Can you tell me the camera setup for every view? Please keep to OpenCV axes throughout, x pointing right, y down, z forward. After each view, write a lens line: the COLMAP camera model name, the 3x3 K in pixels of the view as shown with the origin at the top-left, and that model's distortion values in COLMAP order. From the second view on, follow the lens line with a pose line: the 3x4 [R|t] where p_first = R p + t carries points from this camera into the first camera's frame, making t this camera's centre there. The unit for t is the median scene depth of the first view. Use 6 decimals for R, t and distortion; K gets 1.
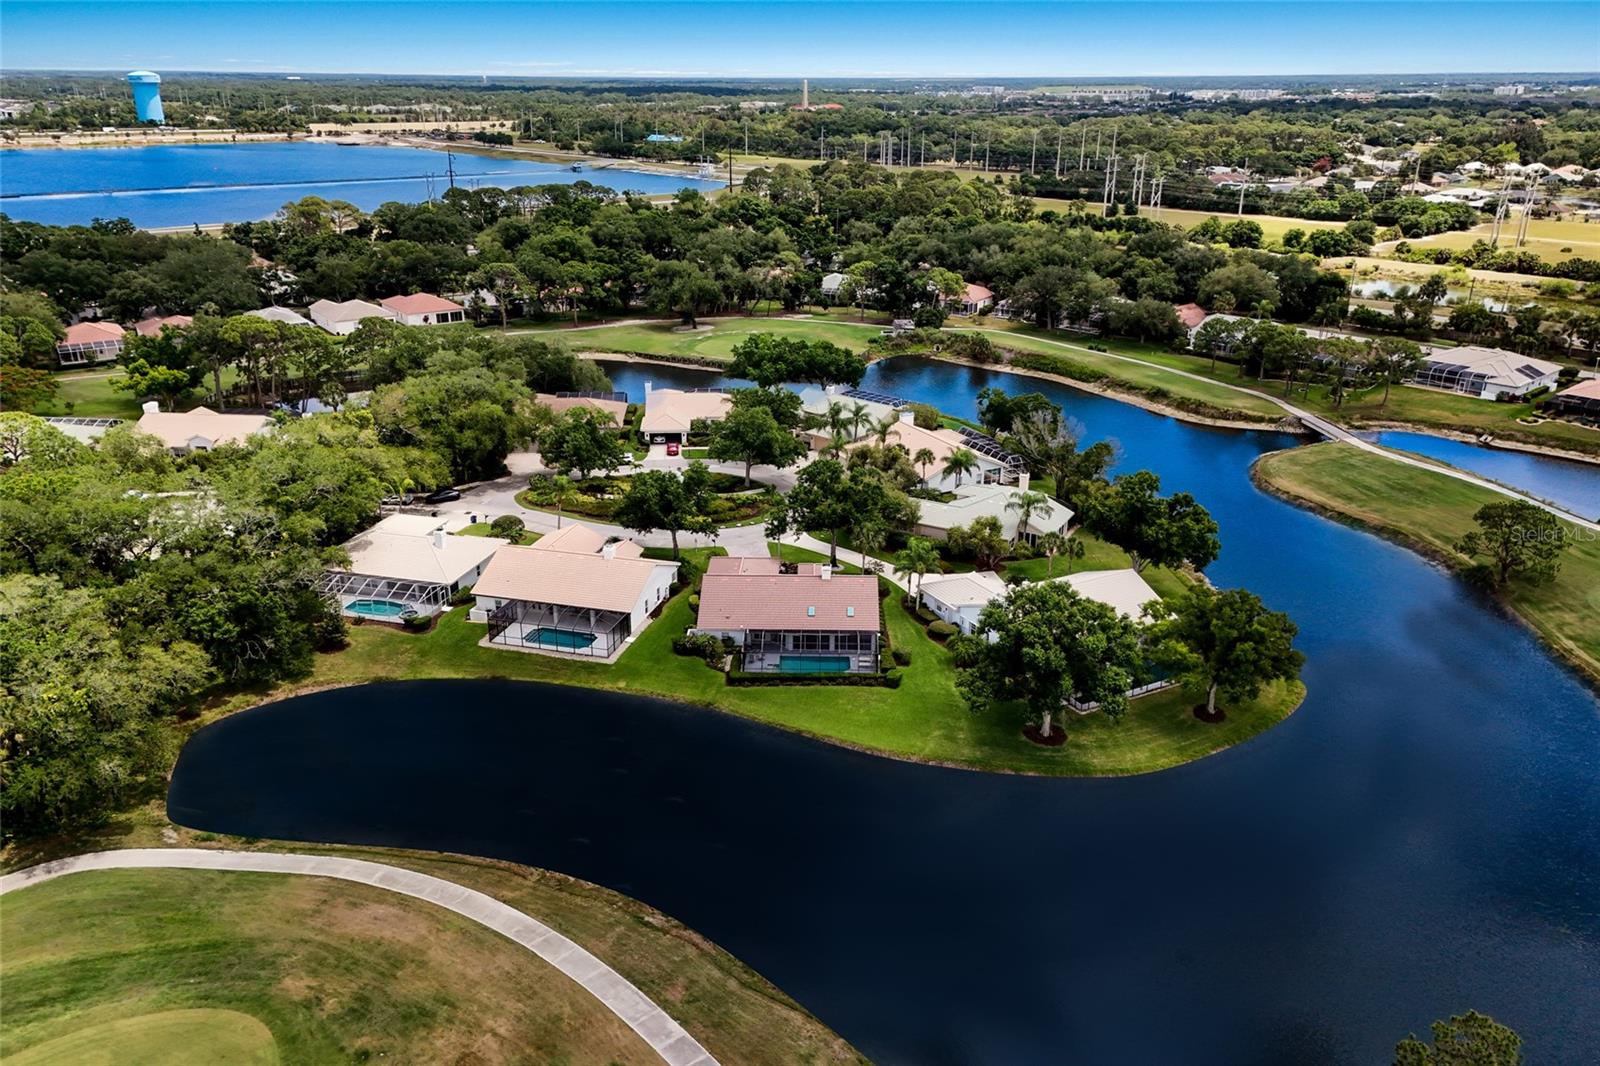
lens RADIAL K [[1168.7, 0, 794.4], [0, 1168.7, 530.8], [0, 0, 1]] dist [0.085549, -0.072420]
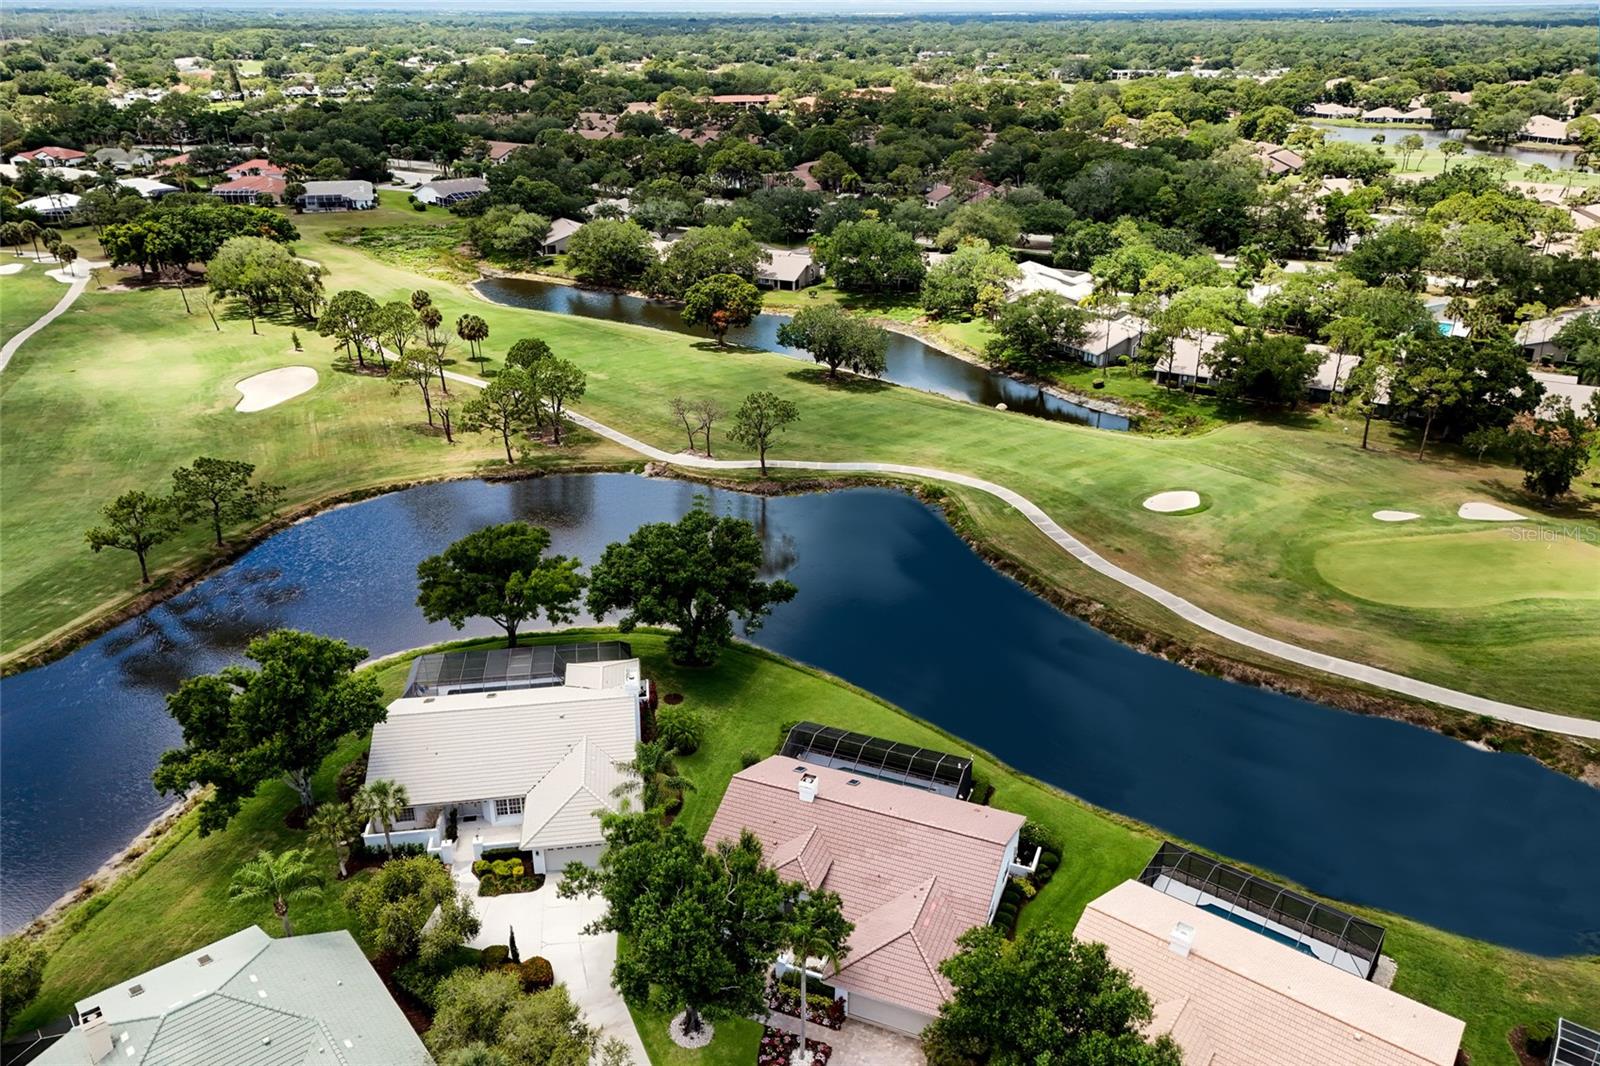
lens RADIAL K [[1162.5, 0, 798.1], [0, 1162.5, 534.8], [0, 0, 1]] dist [0.082890, -0.072279]
pose [[-0.931516, -0.150962, 0.330890, -0.115868], [0.126842, 0.717821, 0.684575, -0.365396], [-0.340865, 0.679664, -0.649514, 0.983992]]
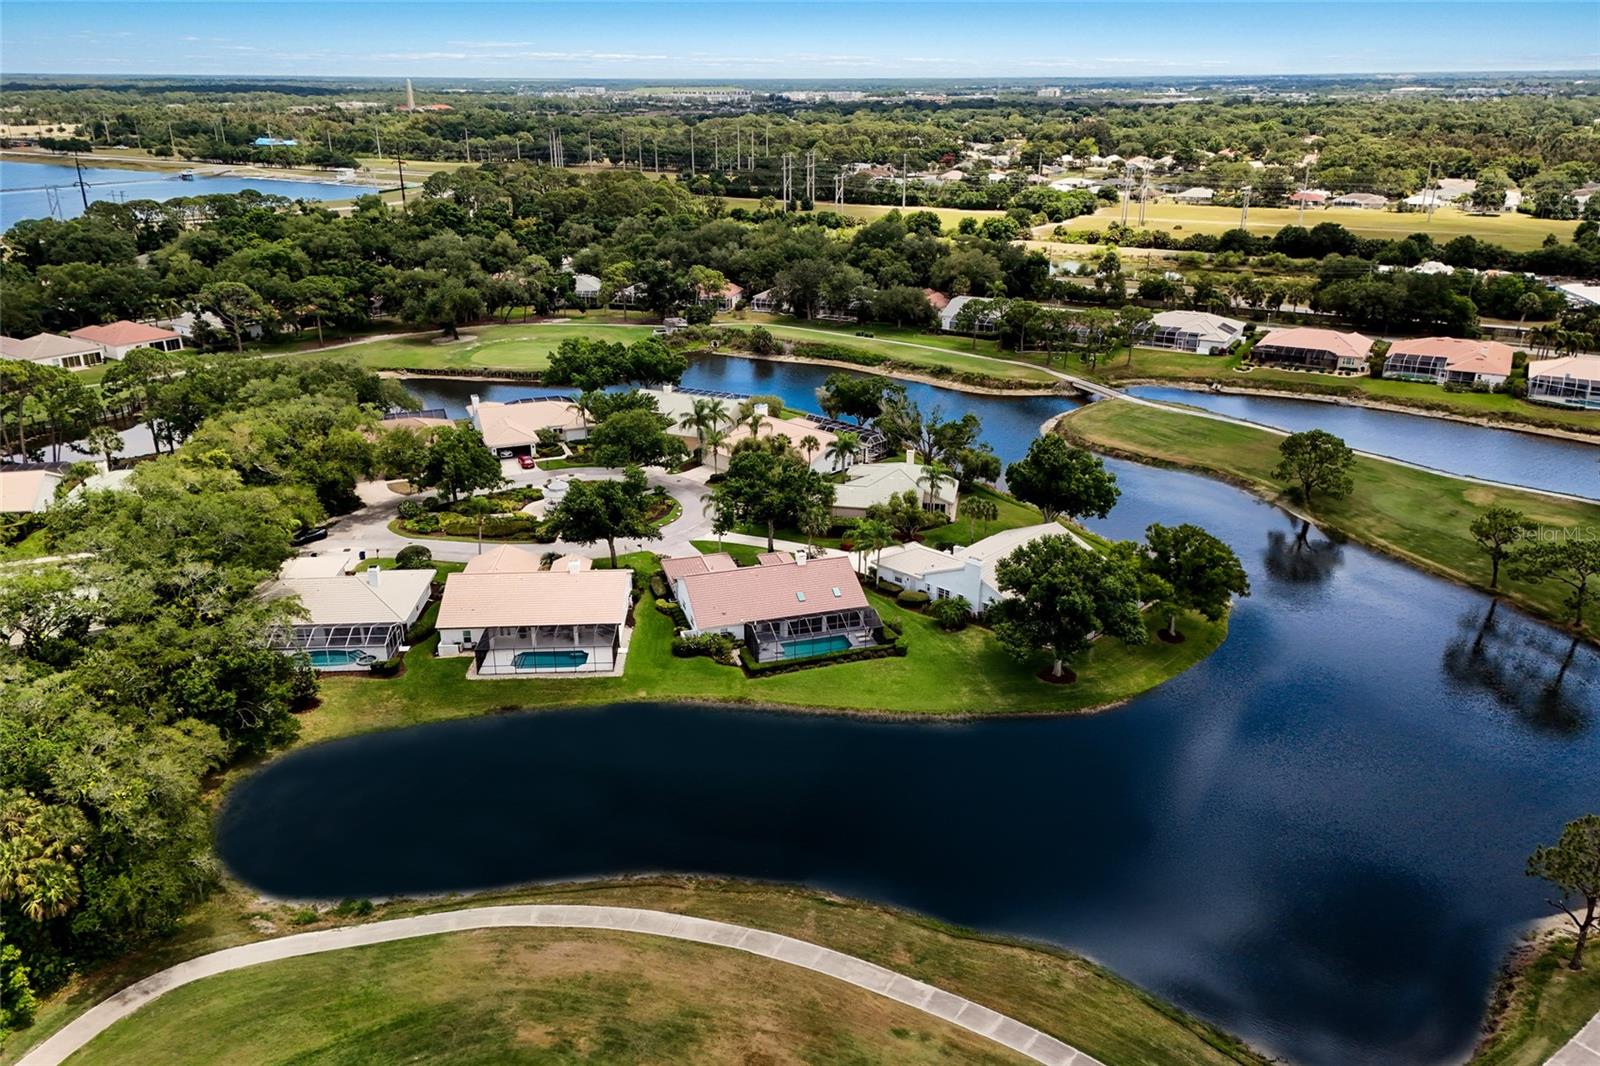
lens RADIAL K [[1162.5, 0, 798.1], [0, 1162.5, 534.8], [0, 0, 1]] dist [0.082890, -0.072279]
pose [[0.949632, -0.116894, 0.290750, -0.203886], [0.115672, 0.993056, 0.021448, -0.005697], [-0.291238, 0.013264, 0.956559, 0.013373]]
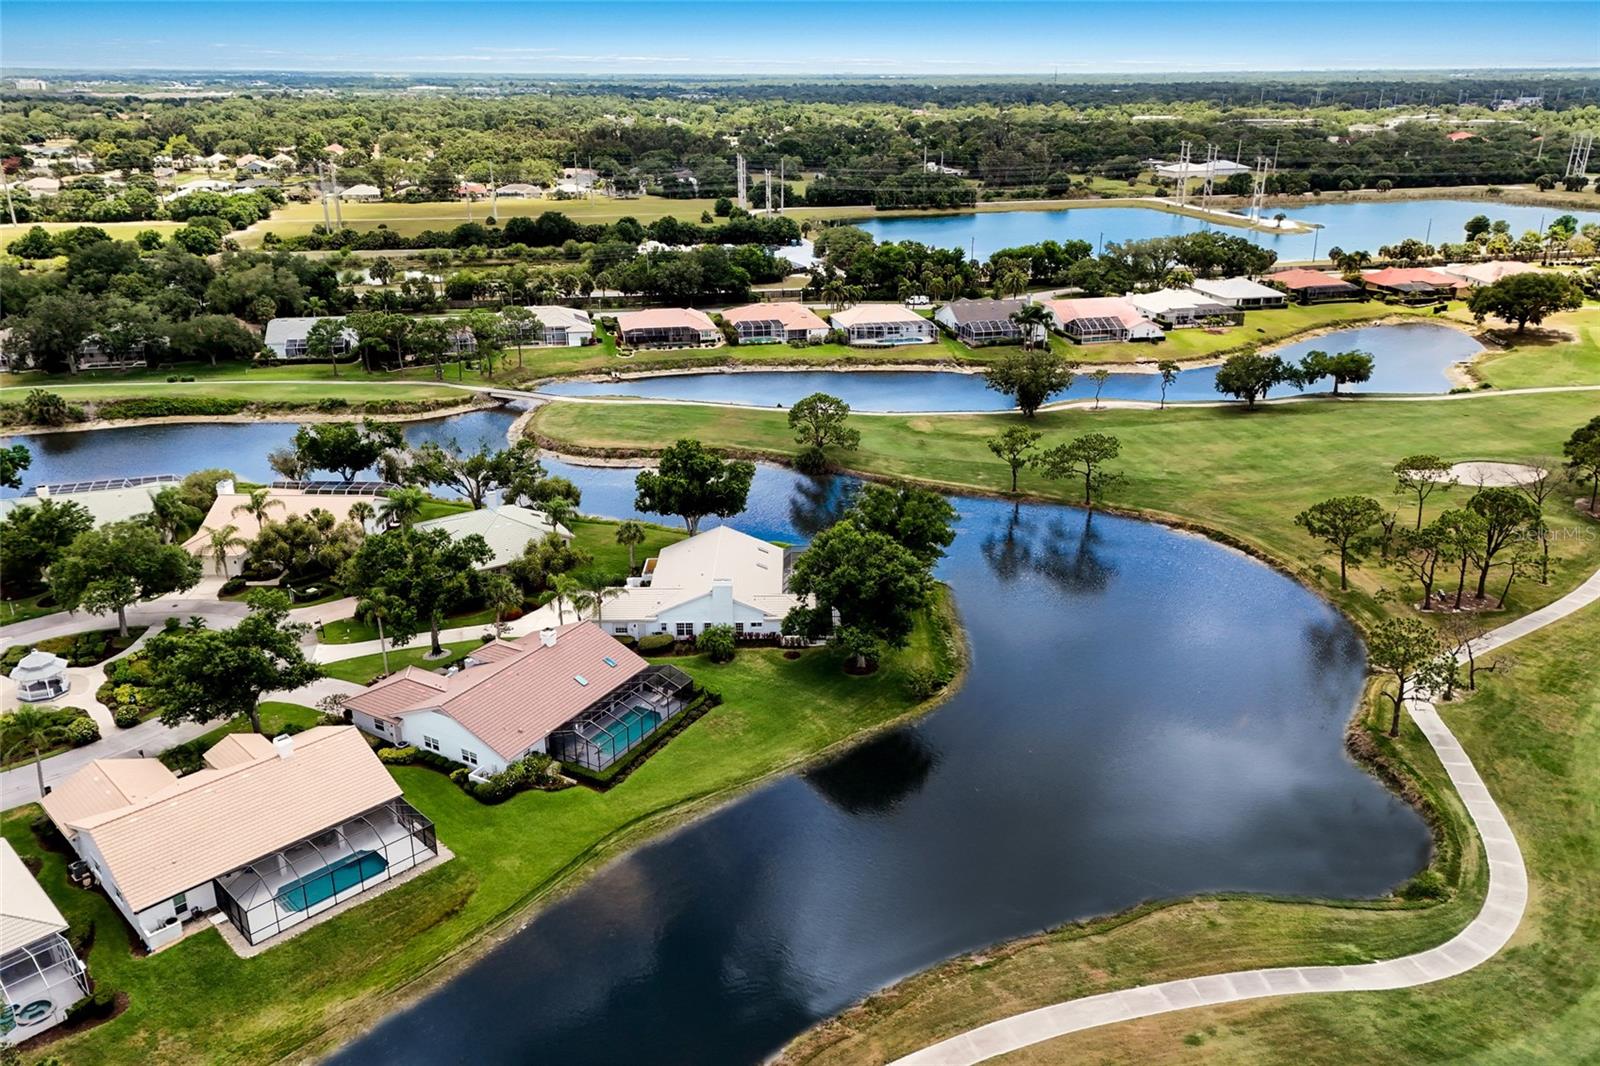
lens RADIAL K [[1162.5, 0, 798.1], [0, 1162.5, 534.8], [0, 0, 1]] dist [0.082890, -0.072279]
pose [[0.483246, -0.321680, 0.814245, -0.420043], [0.314289, 0.931797, 0.181594, -0.100462], [-0.817127, 0.168154, 0.551388, 0.272309]]
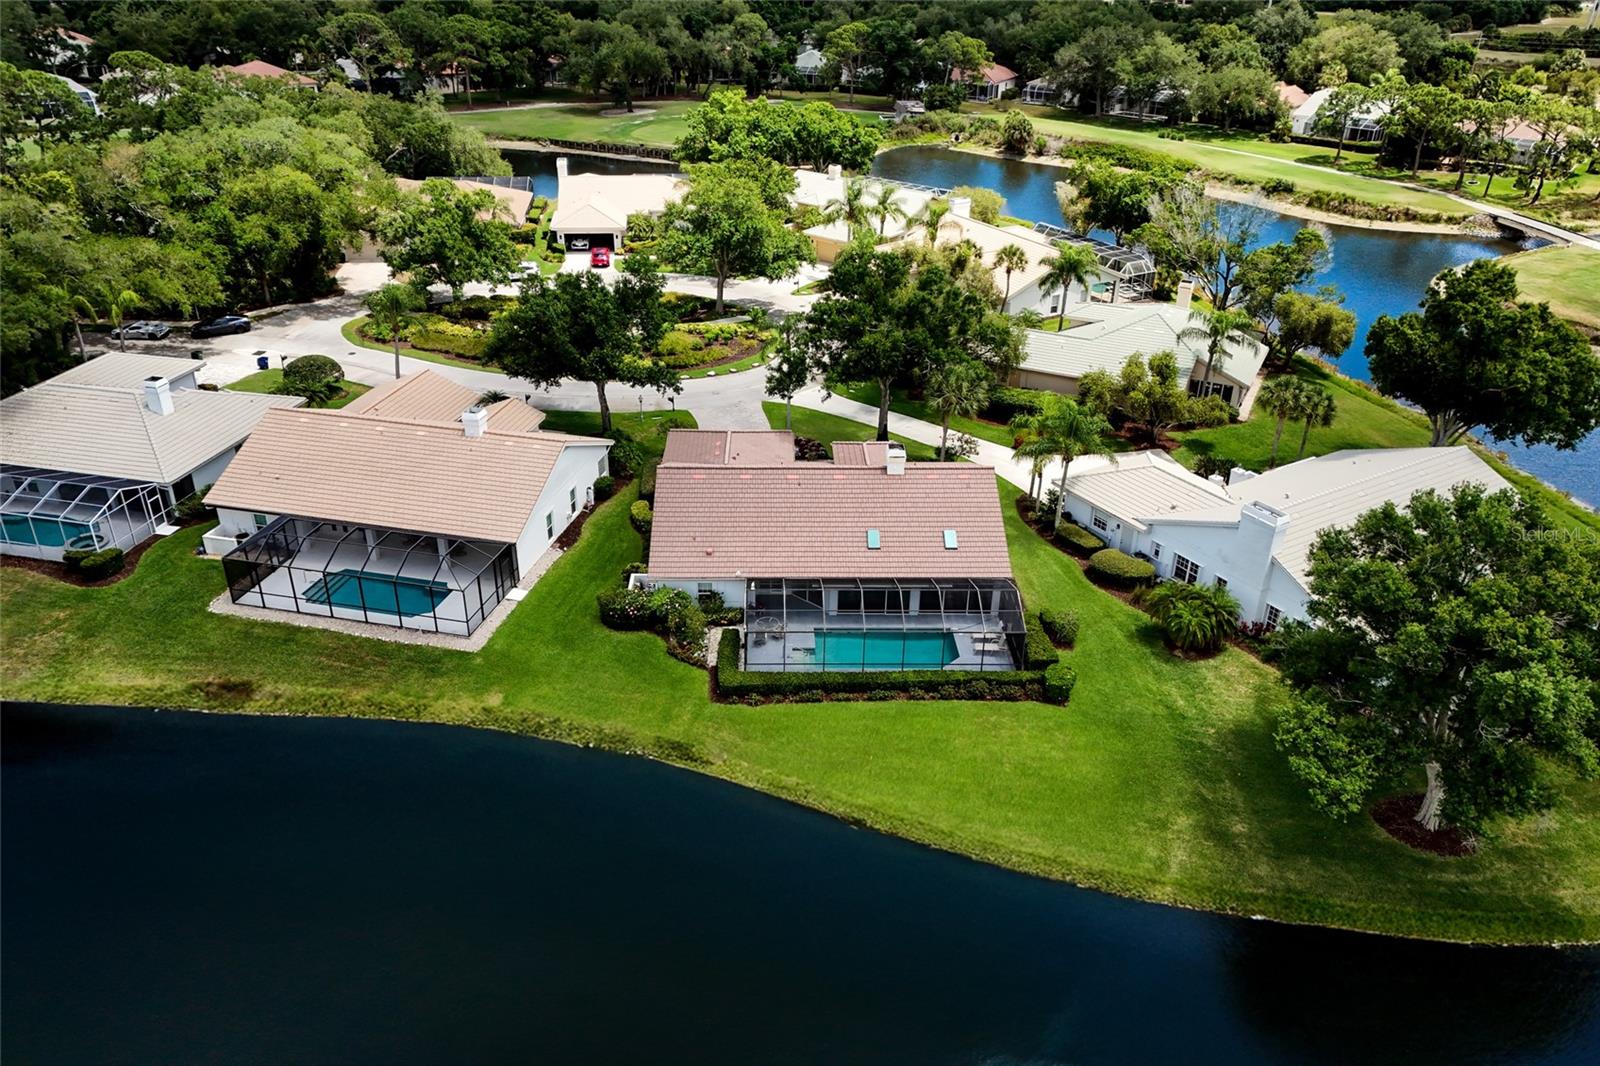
lens RADIAL K [[1179.8, 0, 794.5], [0, 1179.8, 532.1], [0, 0, 1]] dist [0.067710, -0.042342]
pose [[0.998866, -0.010383, 0.046470, -0.031857], [0.004652, 0.992546, 0.121781, 0.002521], [-0.047388, -0.121427, 0.991469, 0.360756]]
